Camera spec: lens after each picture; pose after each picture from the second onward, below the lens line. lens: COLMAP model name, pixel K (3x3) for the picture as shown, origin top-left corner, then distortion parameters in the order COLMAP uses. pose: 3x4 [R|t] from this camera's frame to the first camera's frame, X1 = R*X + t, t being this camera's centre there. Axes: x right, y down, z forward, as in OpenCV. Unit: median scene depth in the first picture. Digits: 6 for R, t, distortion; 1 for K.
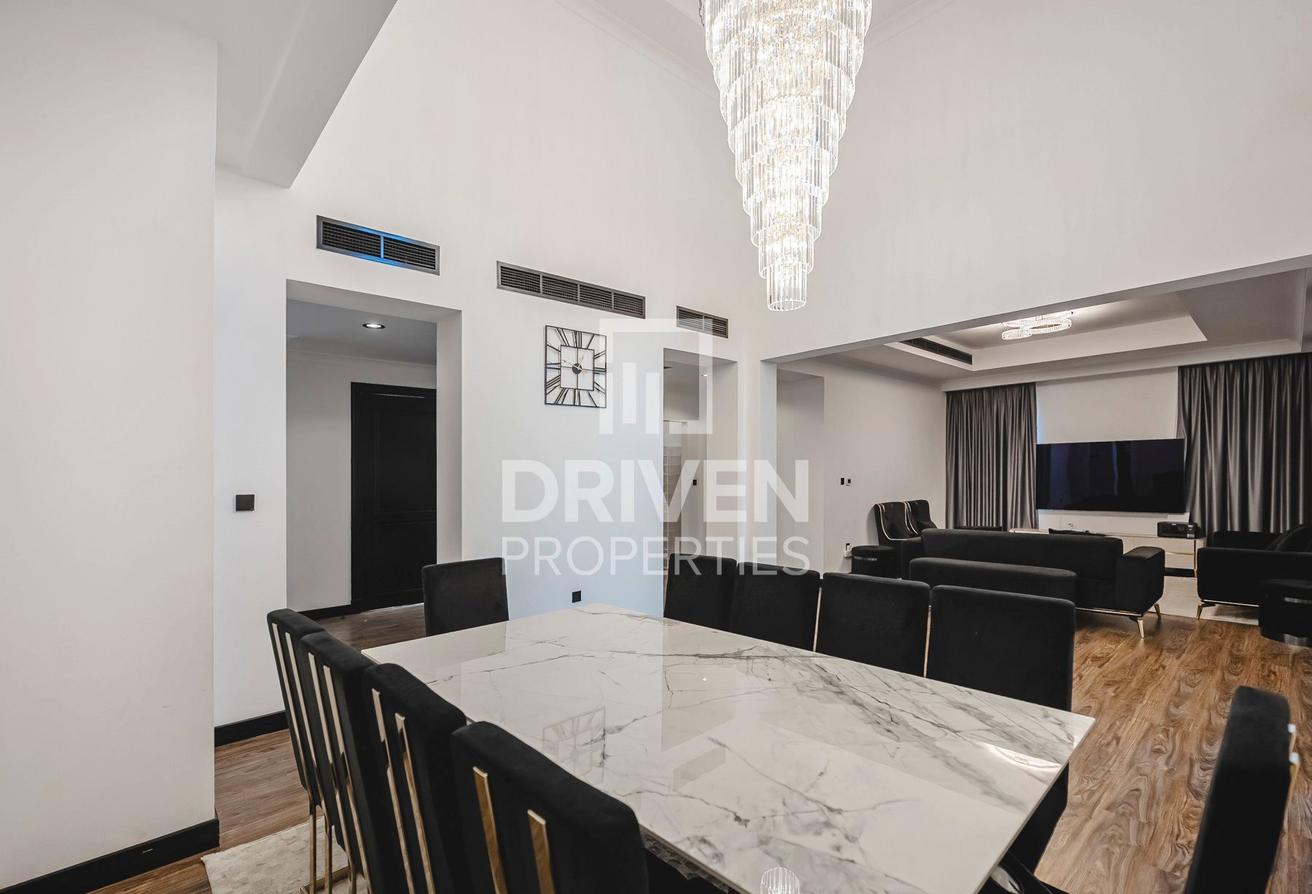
lens RADIAL K [[595.3, 0, 658.1], [0, 595.3, 460.1], [0, 0, 1]] dist [-0.000289, 0.000046]
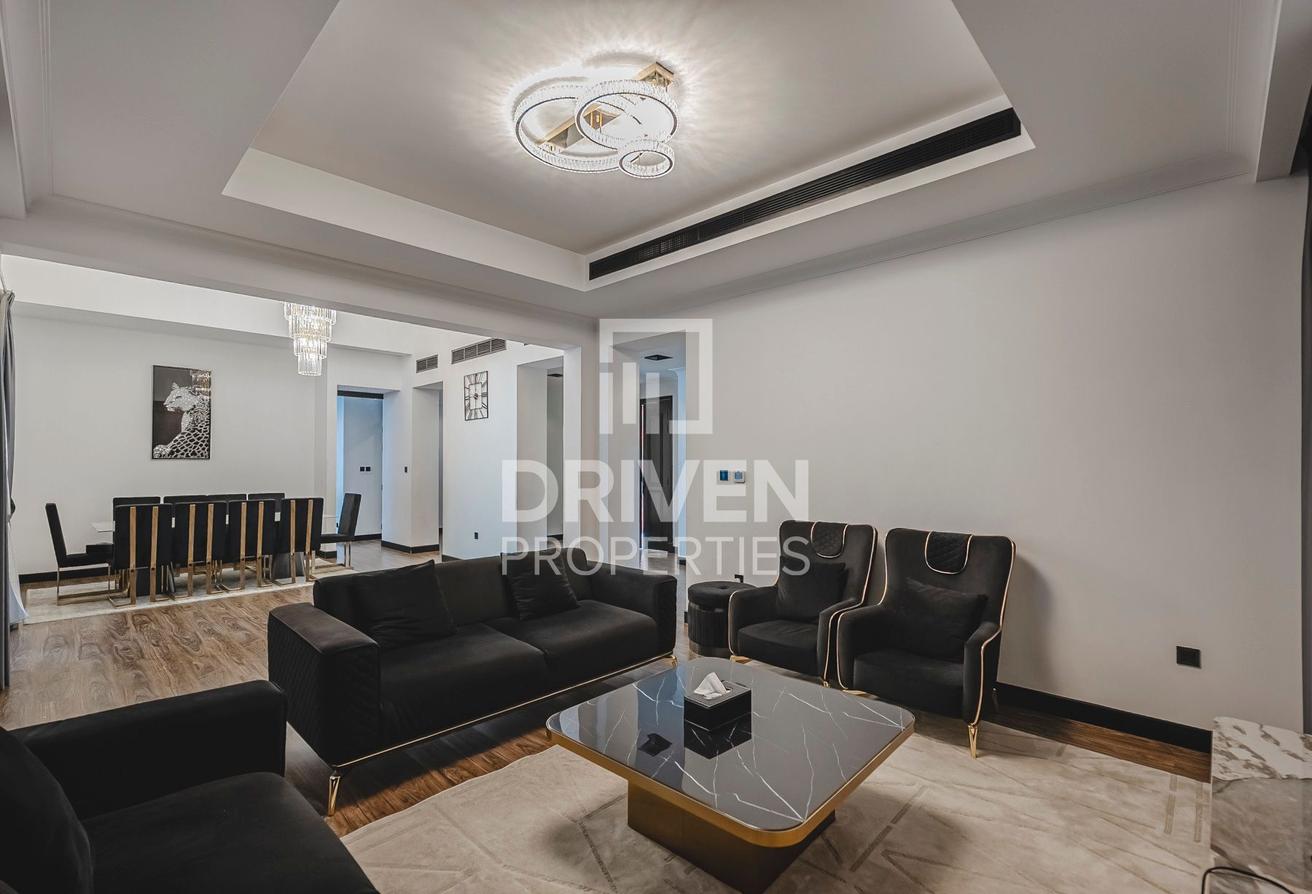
lens RADIAL K [[575.8, 0, 657.7], [0, 575.8, 442.9], [0, 0, 1]] dist [-0.000939, -0.000303]
pose [[0.056273, -0.018311, -0.998247, 1.460471], [0.016734, 0.999709, -0.017395, 0.010364], [0.998275, -0.015726, 0.056563, 1.394562]]
